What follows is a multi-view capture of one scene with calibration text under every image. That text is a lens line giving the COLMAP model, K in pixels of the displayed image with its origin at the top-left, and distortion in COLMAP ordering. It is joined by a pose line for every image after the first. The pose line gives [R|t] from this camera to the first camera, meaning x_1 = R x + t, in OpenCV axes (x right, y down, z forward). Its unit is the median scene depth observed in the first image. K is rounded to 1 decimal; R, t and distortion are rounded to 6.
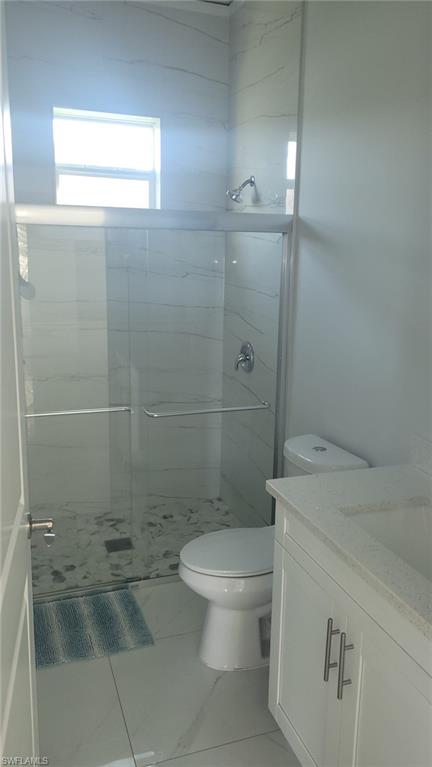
lens RADIAL K [[577.4, 0, 220.1], [0, 577.4, 384.7], [0, 0, 1]] dist [0.052614, -0.039385]
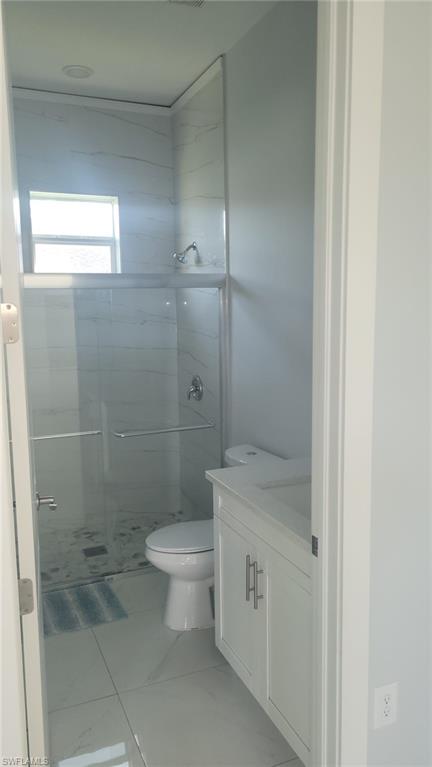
lens RADIAL K [[577.4, 0, 212.4], [0, 577.4, 390.7], [0, 0, 1]] dist [0.052614, -0.039385]
pose [[0.998022, -0.041025, 0.047641, 0.025350], [0.043815, 0.997291, -0.059077, 0.037634], [-0.045088, 0.061048, 0.997116, -0.251420]]
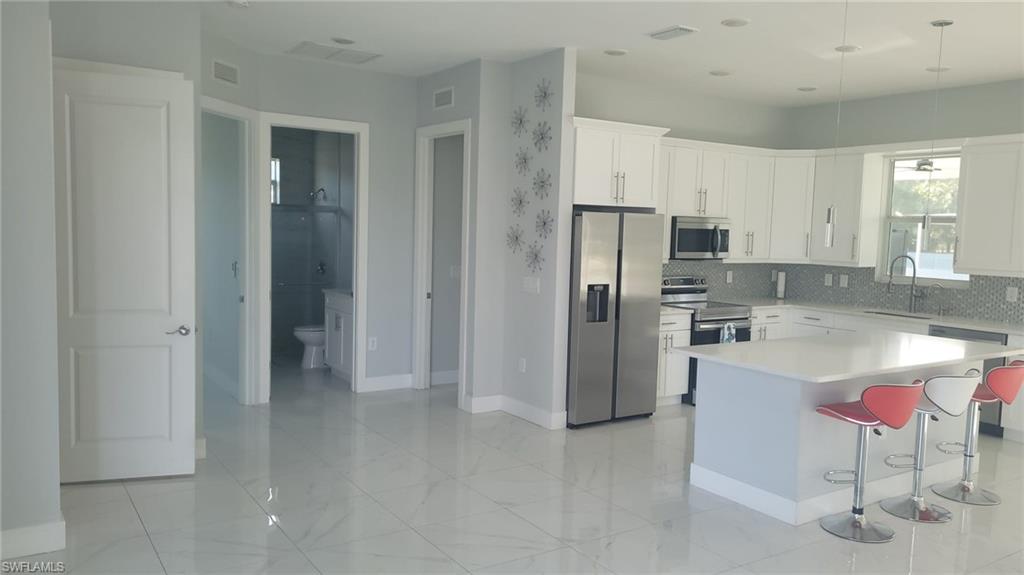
lens RADIAL K [[770.8, 0, 507.3], [0, 770.8, 288.9], [0, 0, 1]] dist [0.052614, -0.039385]
pose [[0.971805, -0.010502, 0.235553, 0.045601], [0.038780, 0.992522, -0.115741, 0.475385], [-0.232576, 0.121612, 0.964945, -2.346855]]
